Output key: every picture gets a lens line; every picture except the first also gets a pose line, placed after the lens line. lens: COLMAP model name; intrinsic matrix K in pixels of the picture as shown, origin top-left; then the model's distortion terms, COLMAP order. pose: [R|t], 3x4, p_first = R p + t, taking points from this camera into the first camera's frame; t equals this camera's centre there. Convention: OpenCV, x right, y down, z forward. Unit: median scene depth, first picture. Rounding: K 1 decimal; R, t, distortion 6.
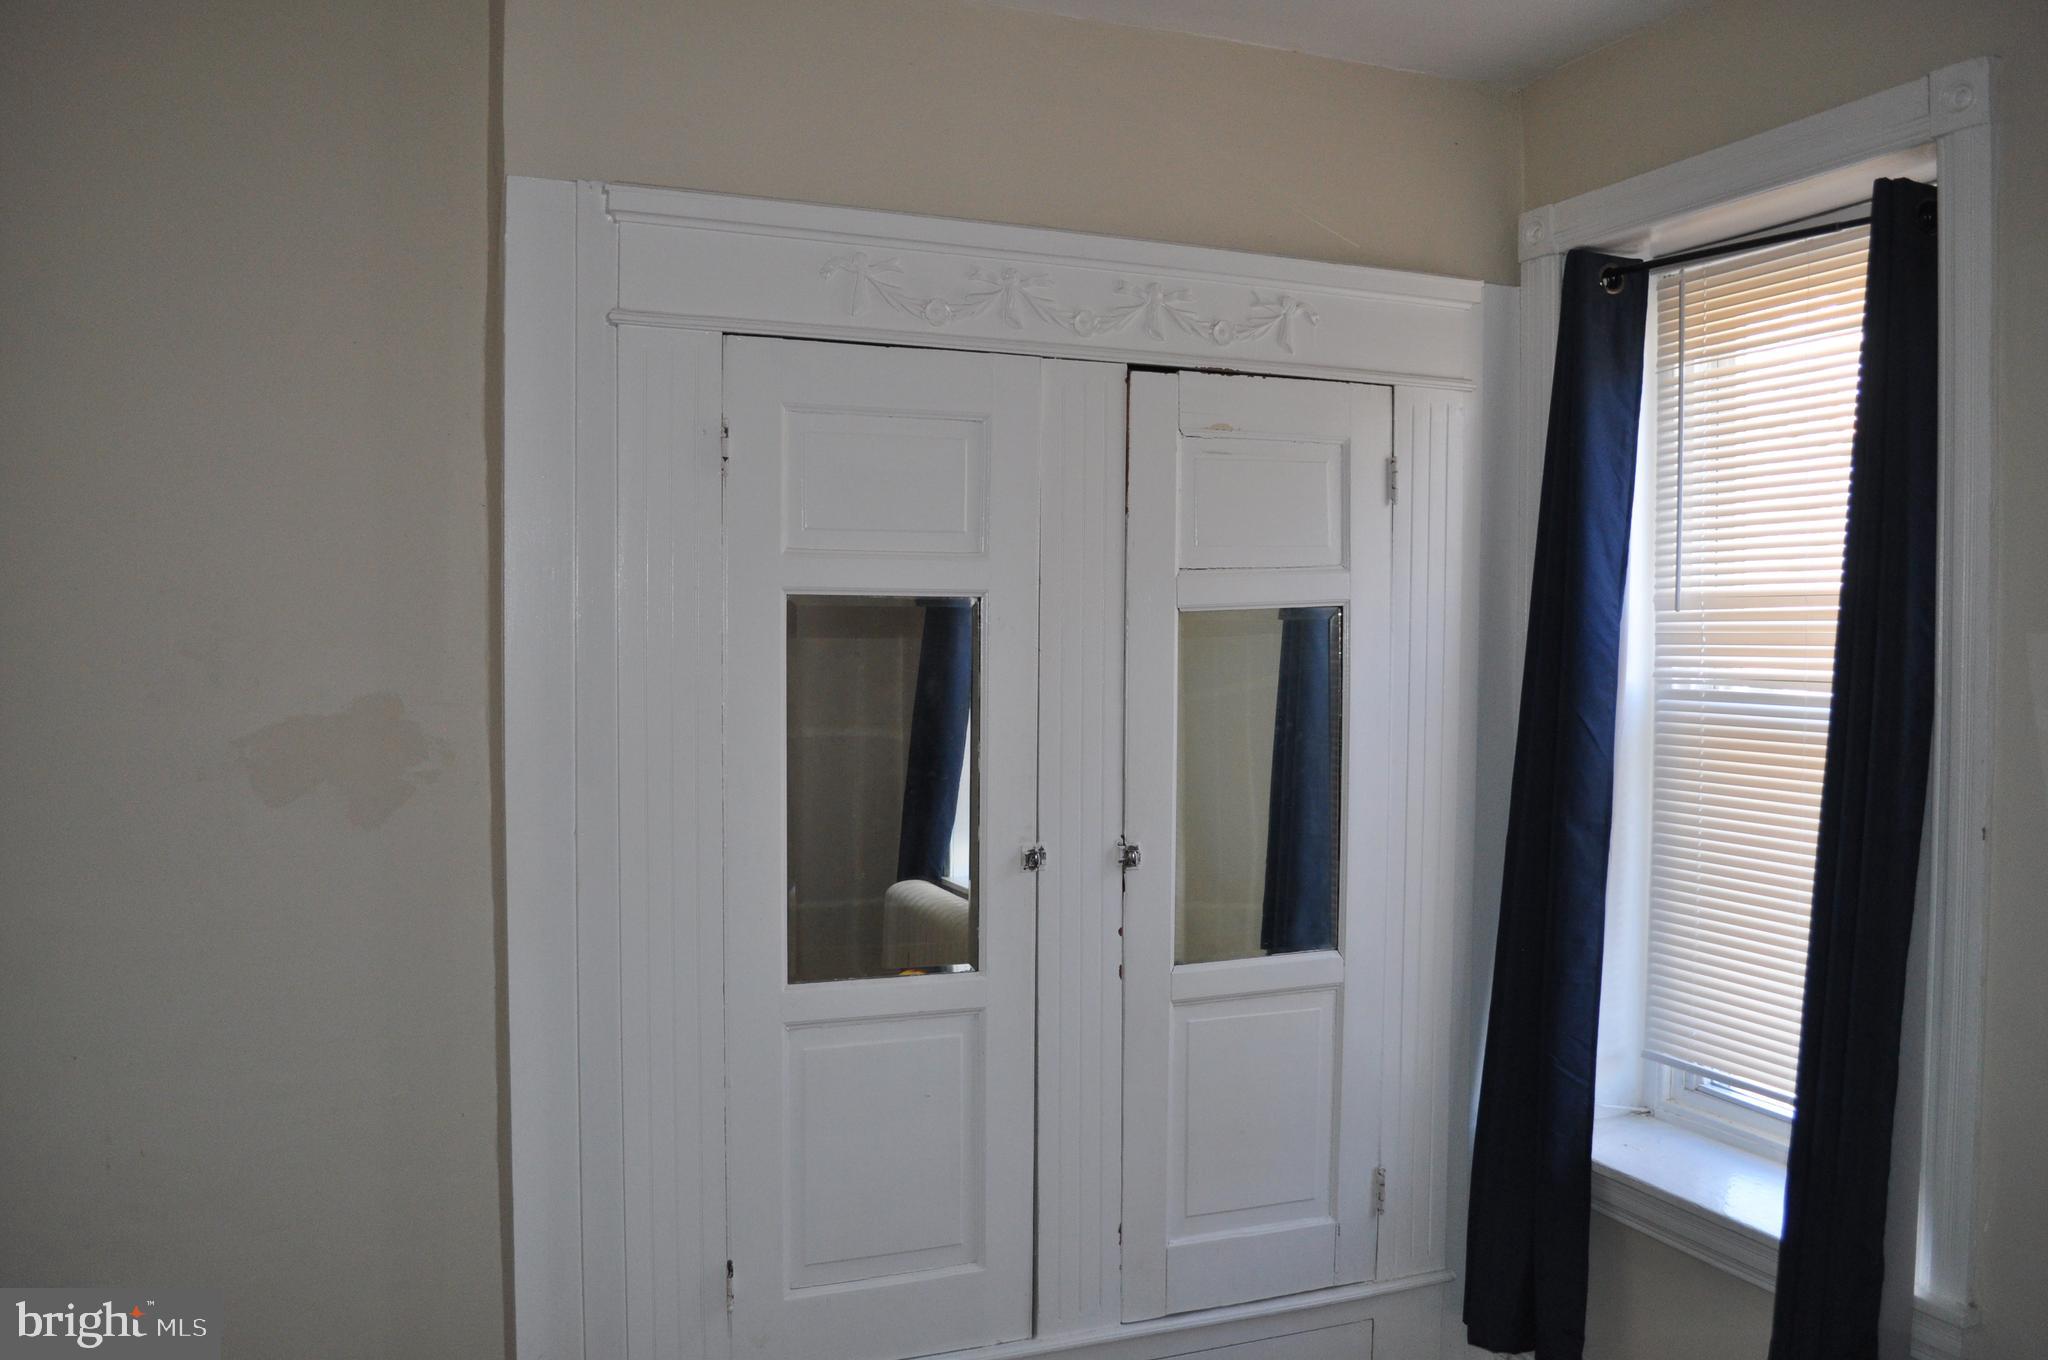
lens RADIAL K [[1676.1, 0, 1023.9], [0, 1676.1, 689.4], [0, 0, 1]] dist [-0.067613, 0.035815]
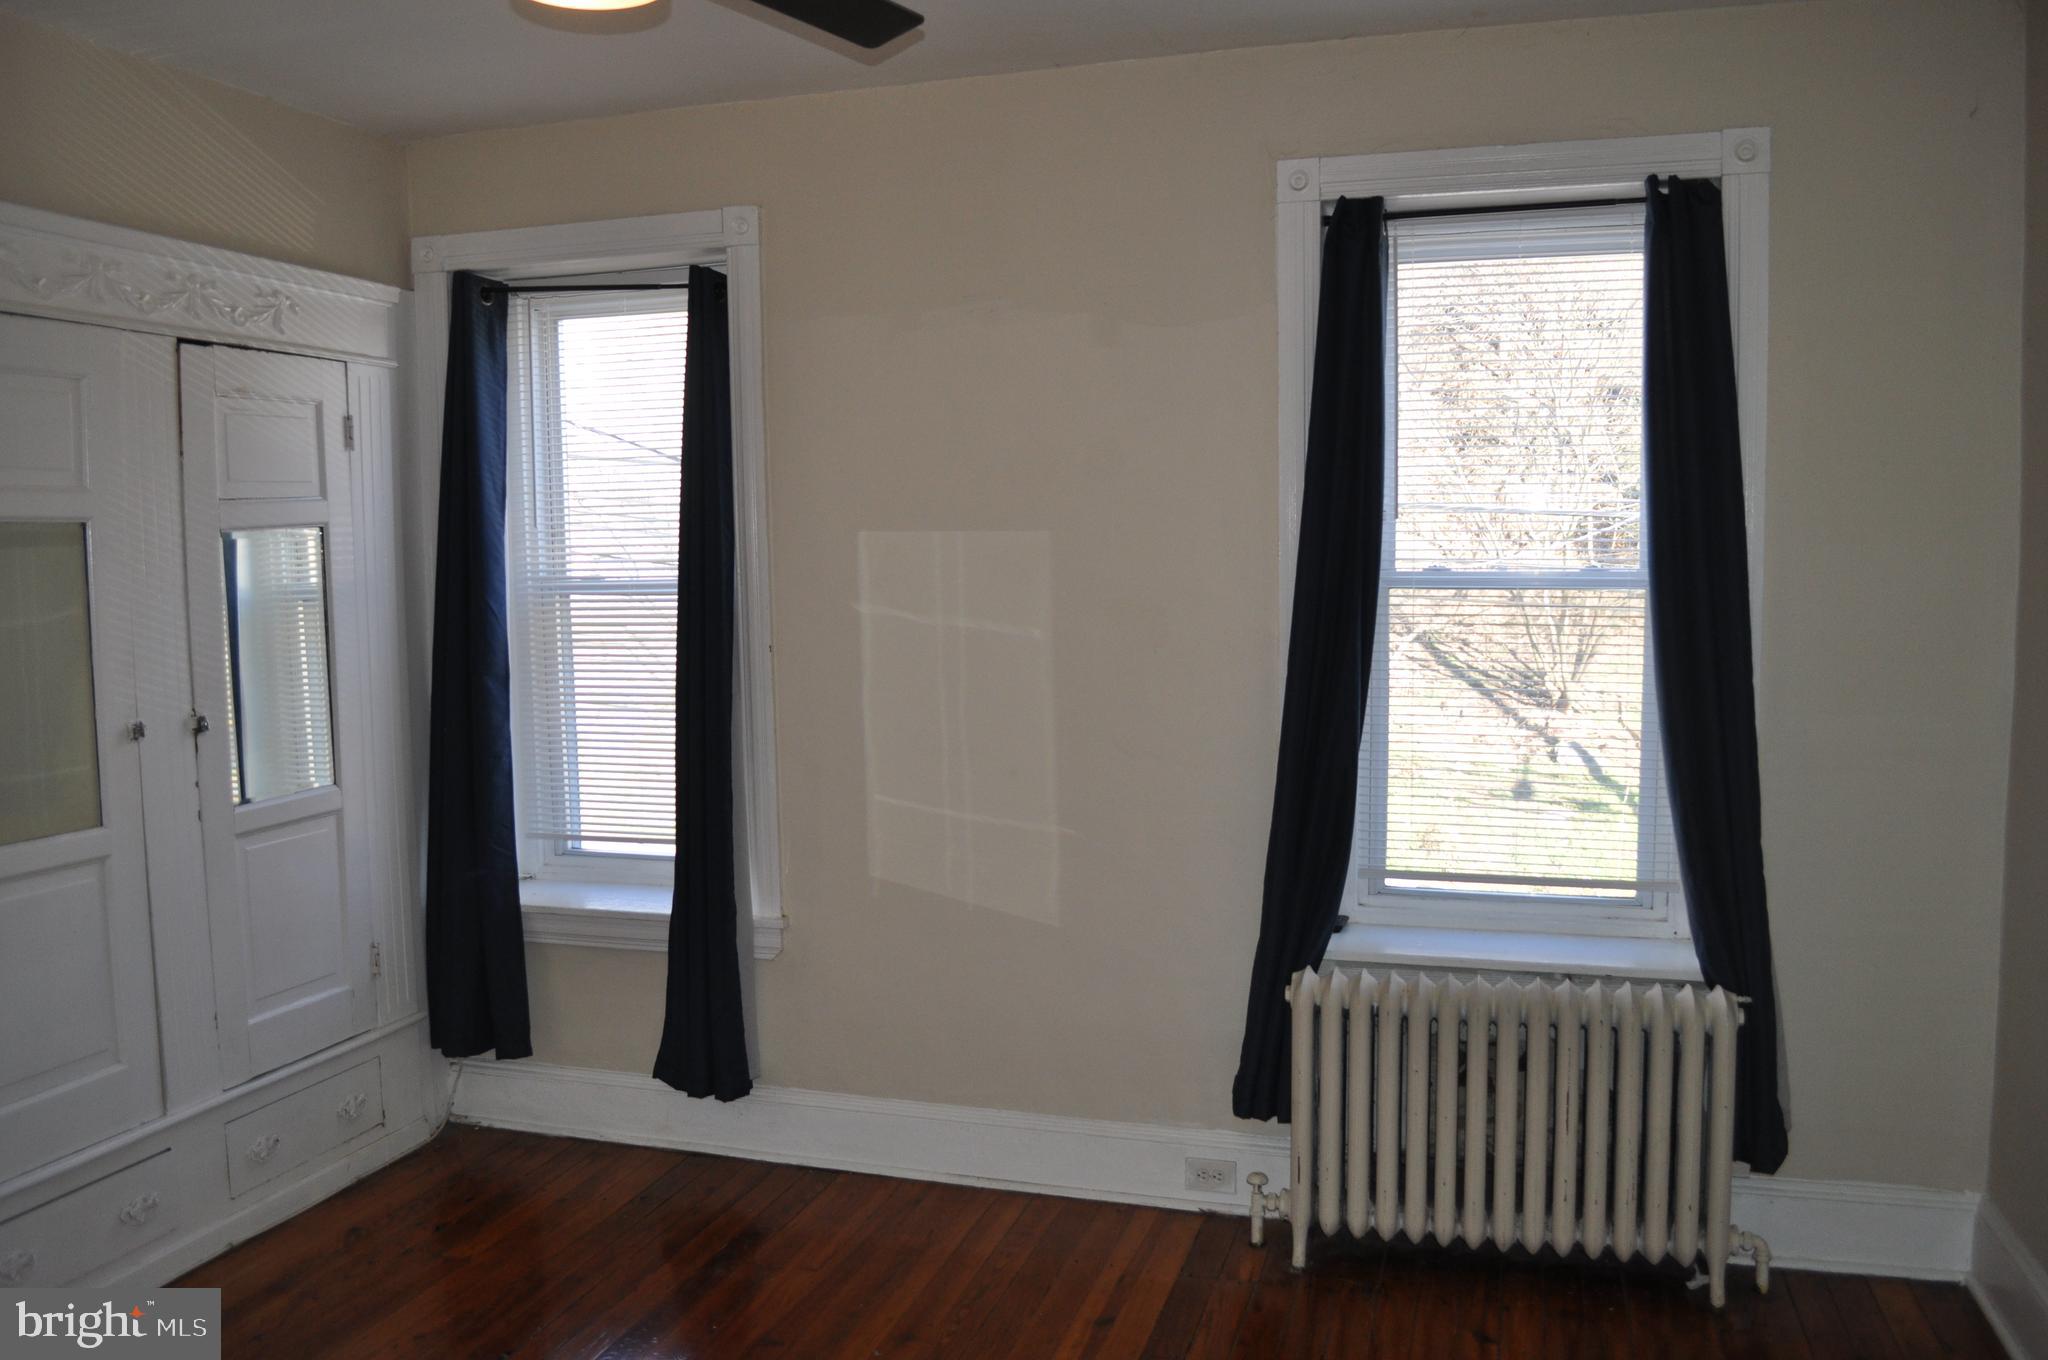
lens RADIAL K [[1676.1, 0, 1024.7], [0, 1676.1, 678.5], [0, 0, 1]] dist [-0.067613, 0.035815]
pose [[0.644352, -0.081734, 0.760349, -0.477503], [0.053211, 0.996654, 0.062042, 0.019309], [-0.762876, 0.000482, 0.646545, -0.289292]]
